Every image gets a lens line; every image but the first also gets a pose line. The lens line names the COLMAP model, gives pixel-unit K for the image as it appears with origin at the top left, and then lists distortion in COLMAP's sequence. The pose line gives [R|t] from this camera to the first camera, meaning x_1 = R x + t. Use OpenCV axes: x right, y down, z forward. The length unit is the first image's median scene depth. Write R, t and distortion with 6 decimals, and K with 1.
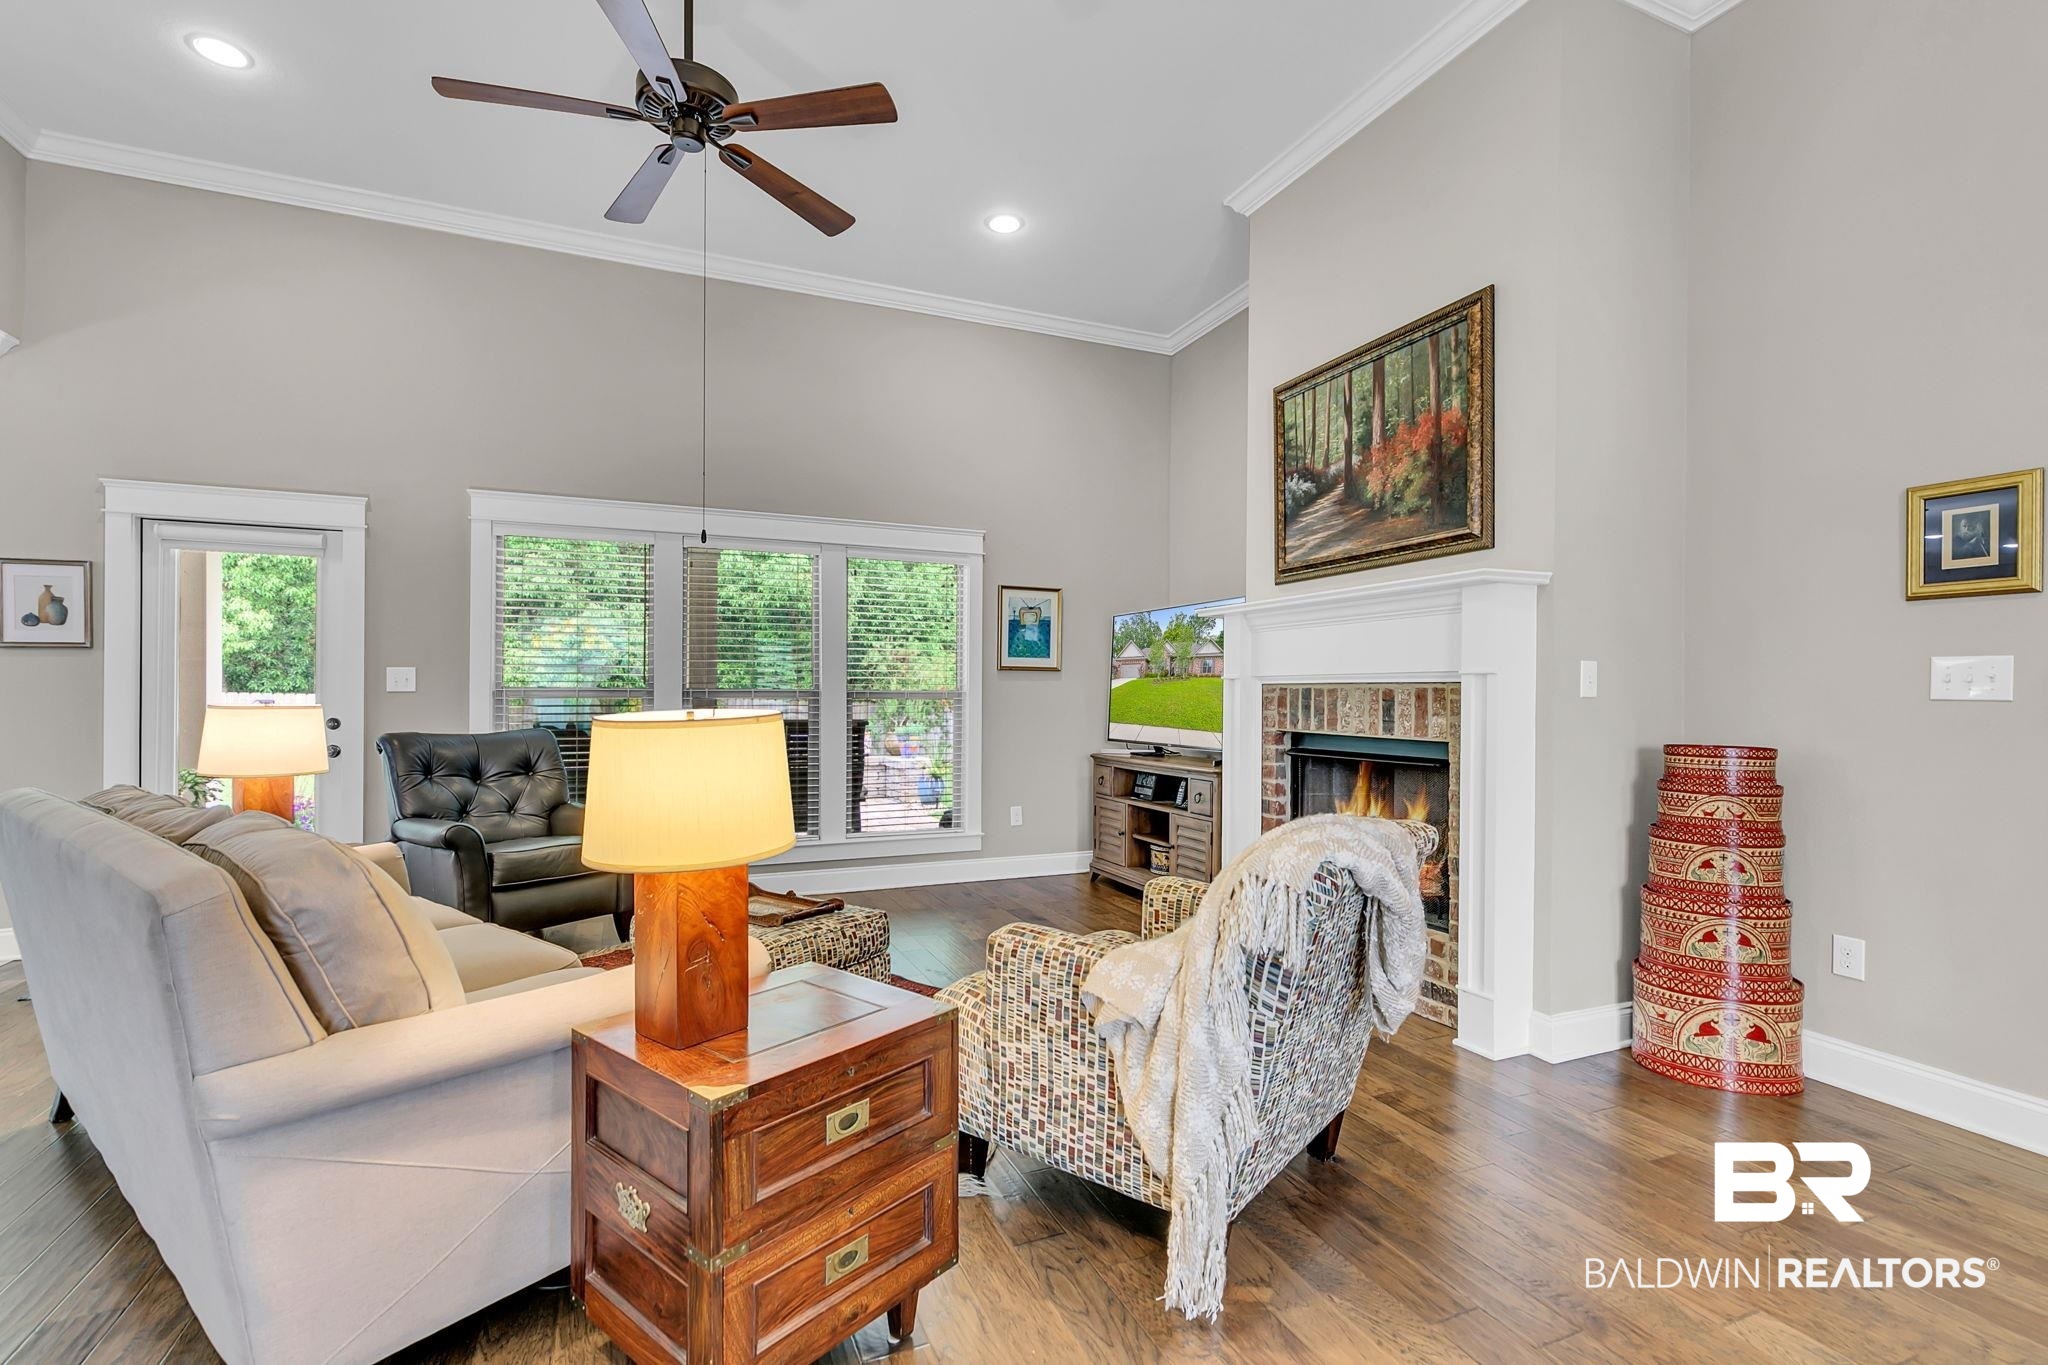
lens RADIAL K [[916.6, 0, 1004.6], [0, 916.6, 699.9], [0, 0, 1]] dist [0.005403, -0.000990]
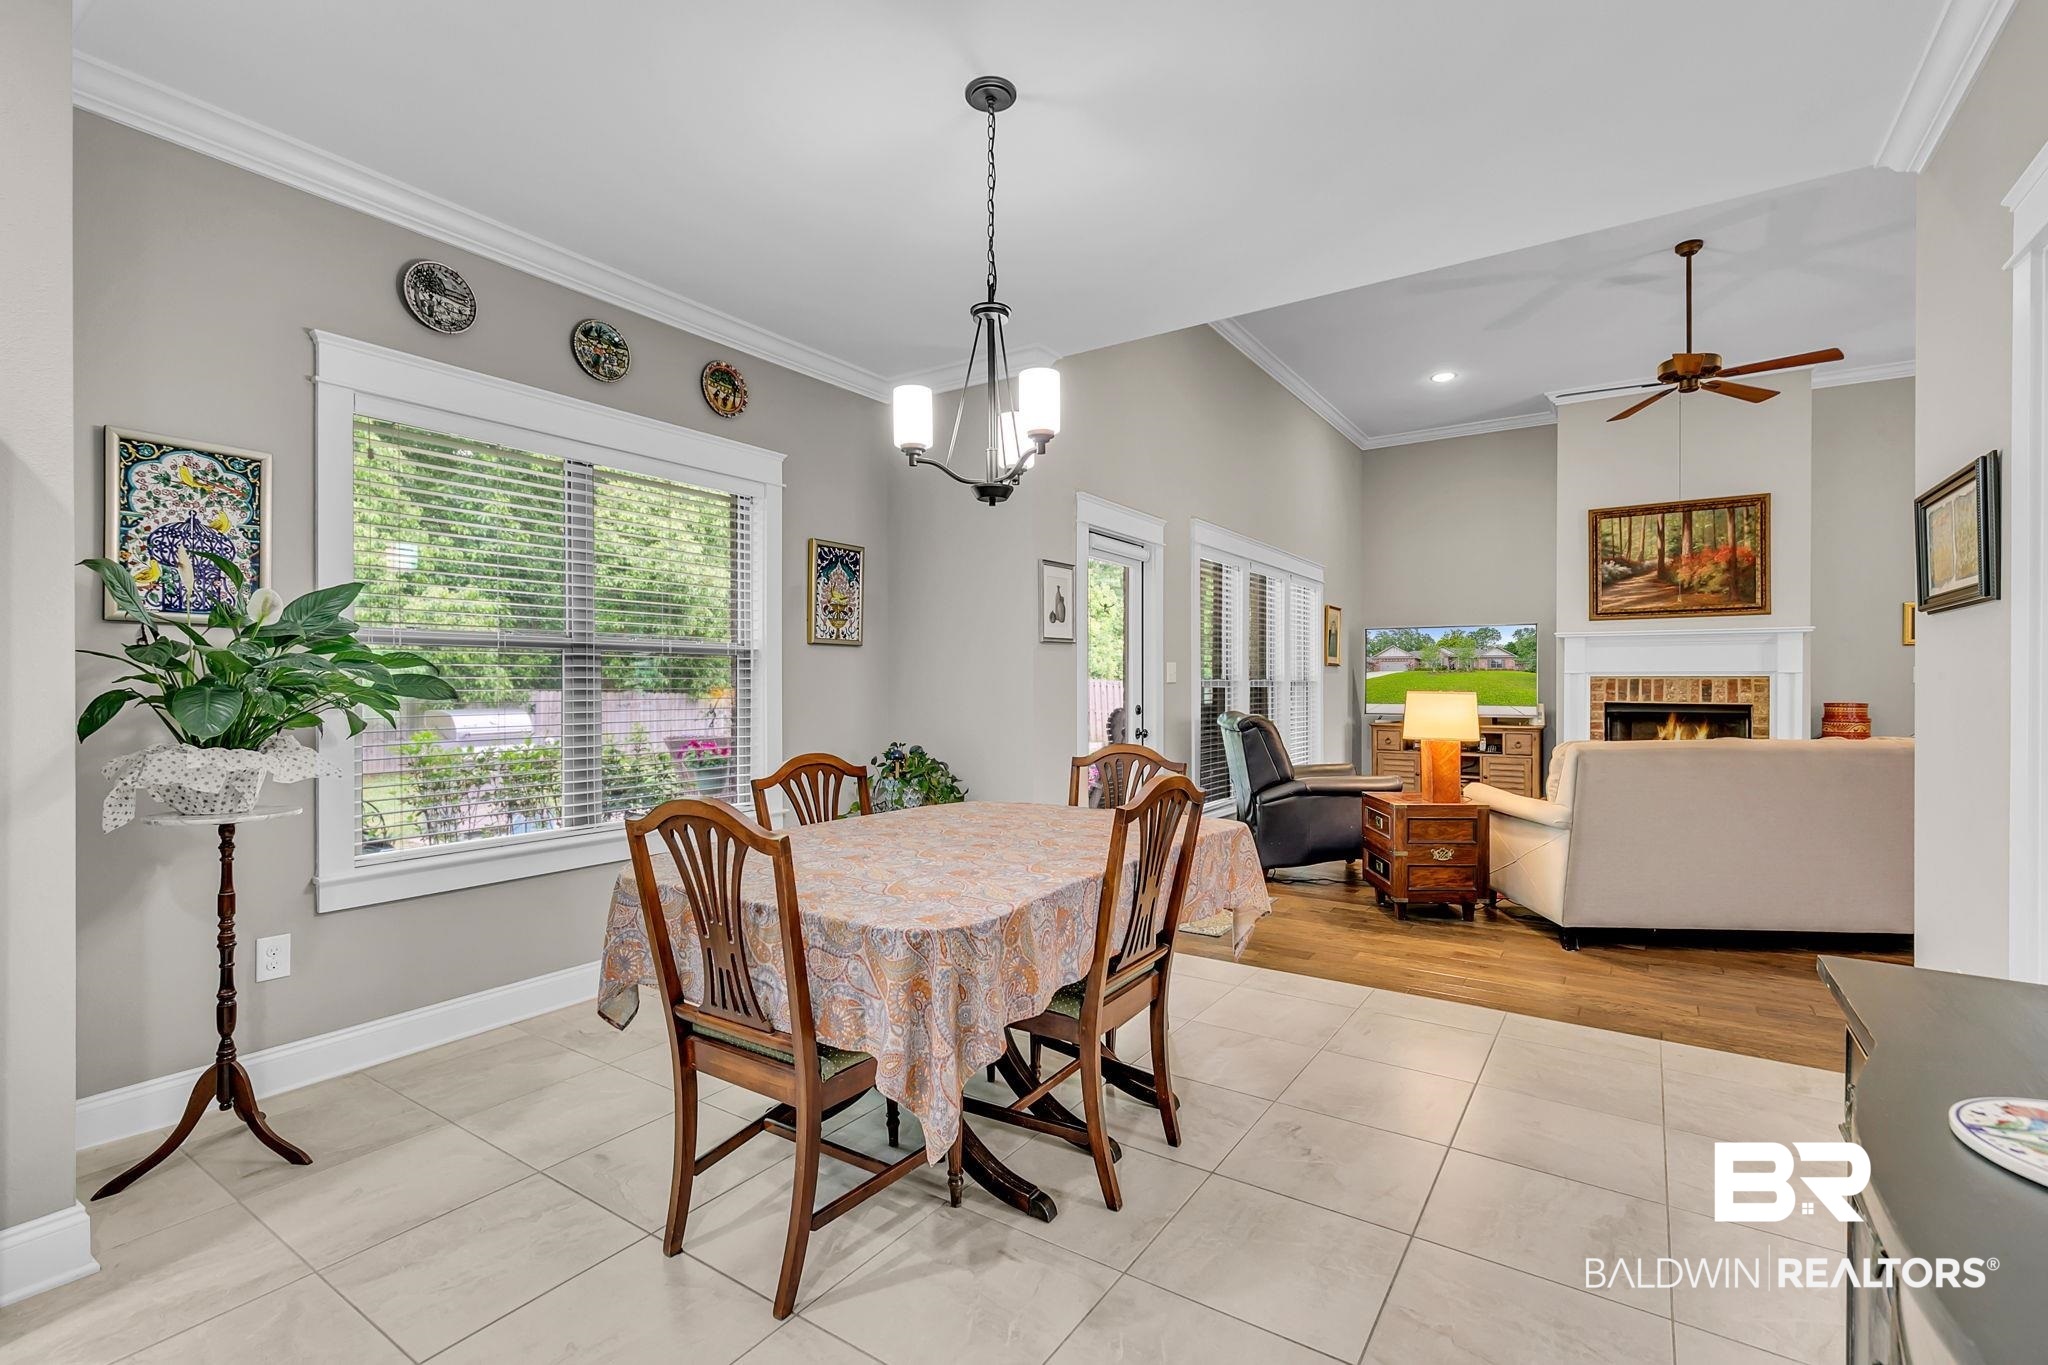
lens RADIAL K [[916.6, 0, 1015.9], [0, 916.6, 678.2], [0, 0, 1]] dist [0.005403, -0.000990]
pose [[0.837224, -0.001380, 0.546859, -1.789122], [0.006427, 0.999953, -0.007316, -0.008545], [-0.546823, 0.009640, 0.837193, 0.131937]]
